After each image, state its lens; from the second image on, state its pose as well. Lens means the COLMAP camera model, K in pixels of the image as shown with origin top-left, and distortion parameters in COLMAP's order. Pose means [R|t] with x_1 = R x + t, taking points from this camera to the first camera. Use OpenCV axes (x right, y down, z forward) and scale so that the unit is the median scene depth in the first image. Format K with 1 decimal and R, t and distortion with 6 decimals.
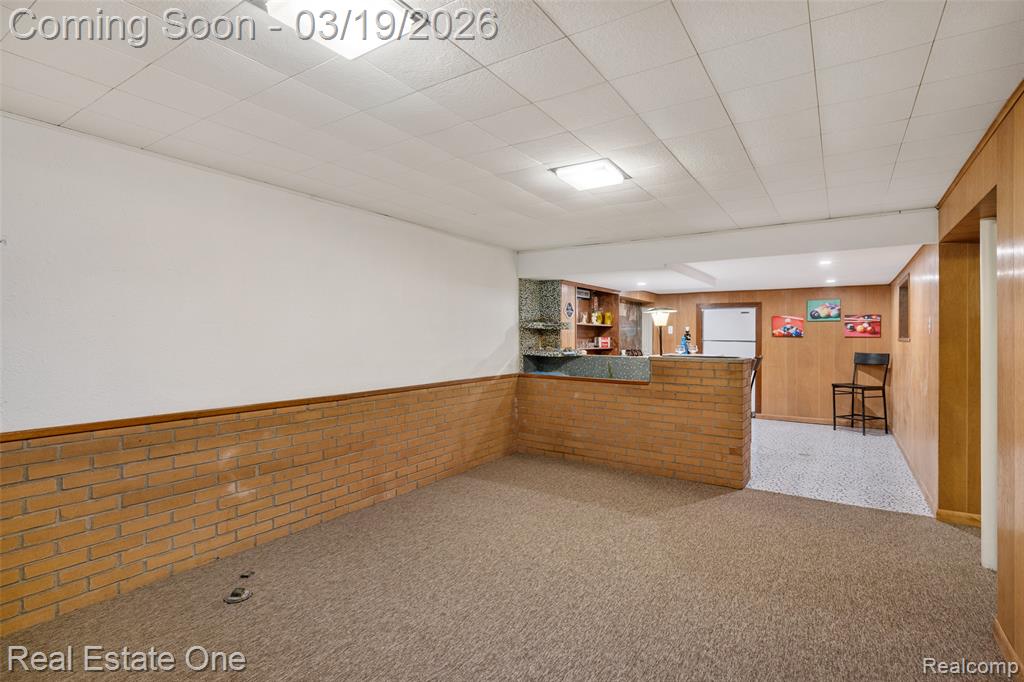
lens RADIAL K [[488.0, 0, 527.8], [0, 488.0, 333.5], [0, 0, 1]] dist [0.010674, -0.000458]
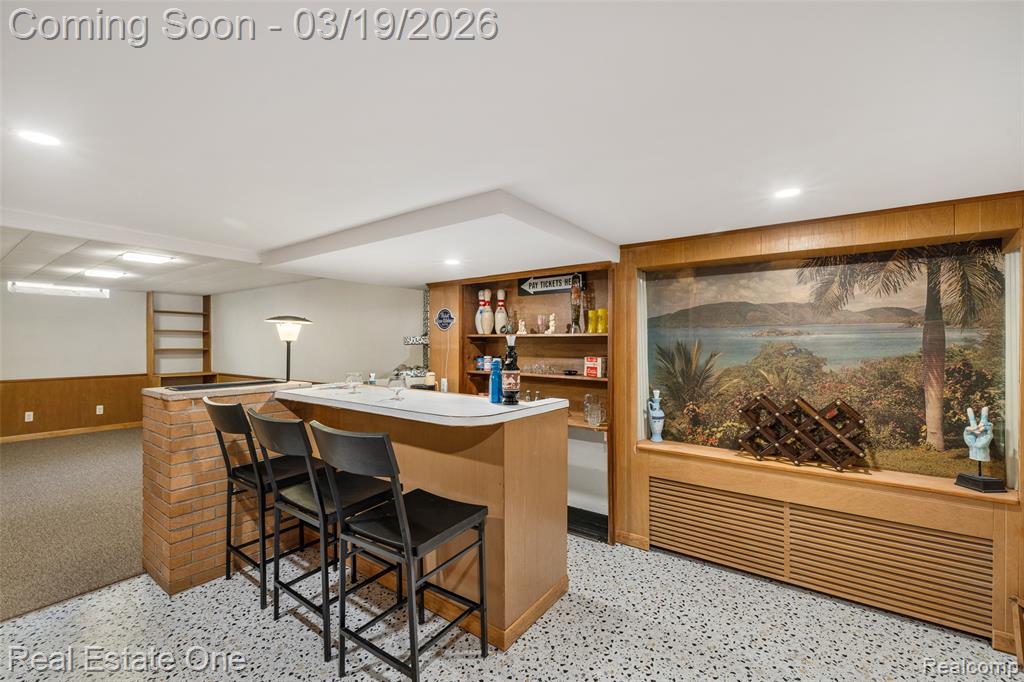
lens RADIAL K [[440.1, 0, 514.1], [0, 440.1, 344.7], [0, 0, 1]] dist [0.006692, -0.000526]
pose [[-0.067079, -0.002417, -0.997745, 0.645996], [0.003647, 0.999990, -0.002668, -0.005203], [0.997741, -0.003818, -0.067069, 0.973480]]
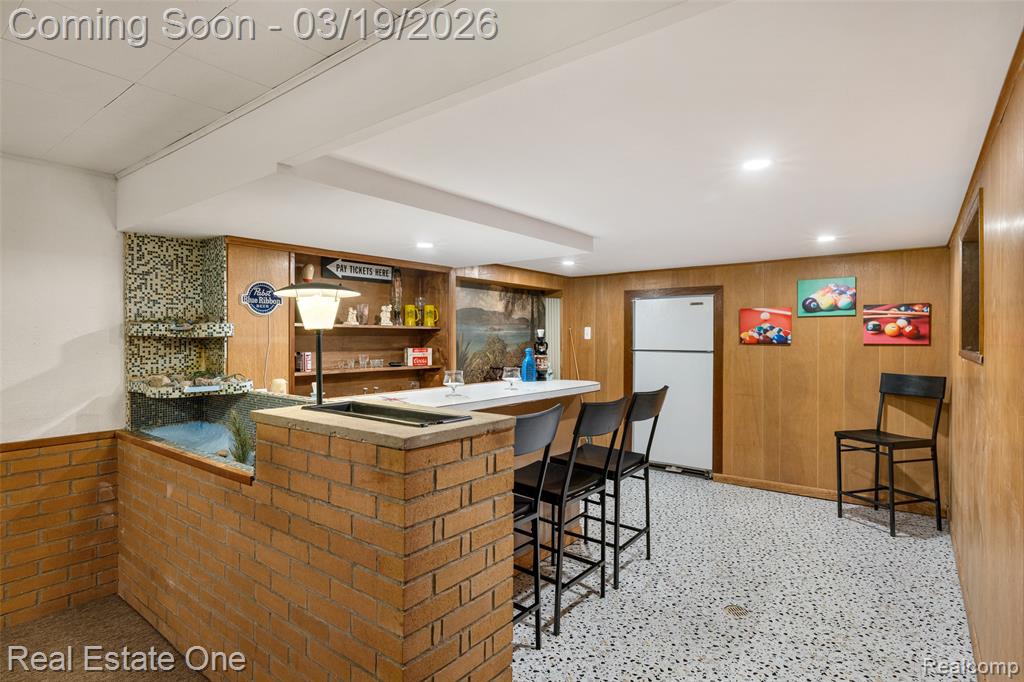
lens RADIAL K [[525.7, 0, 514.8], [0, 525.7, 343.3], [0, 0, 1]] dist [0.001369, 0.000115]
pose [[0.996839, -0.006165, -0.079213, 0.324849], [0.007472, 0.999840, 0.016223, -0.007529], [0.079101, -0.016763, 0.996726, 0.406856]]
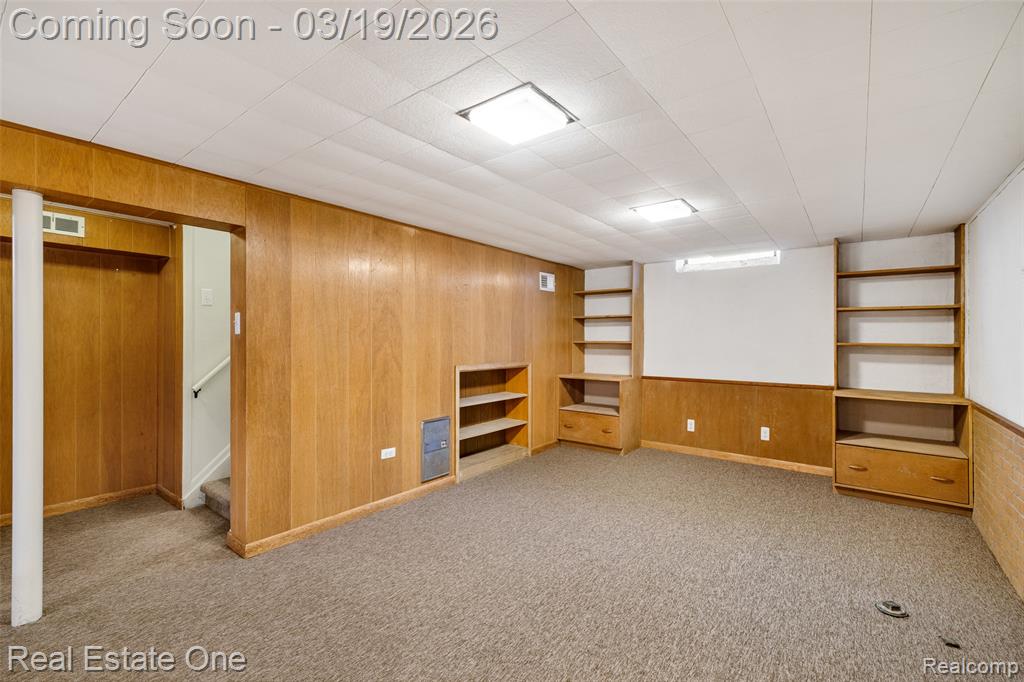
lens RADIAL K [[440.1, 0, 526.9], [0, 440.1, 343.4], [0, 0, 1]] dist [0.006692, -0.000526]
pose [[-0.997198, -0.013547, 0.073566, 0.028393], [-0.013155, 0.999897, 0.005810, 0.001447], [-0.073637, 0.004826, -0.997273, 0.658972]]
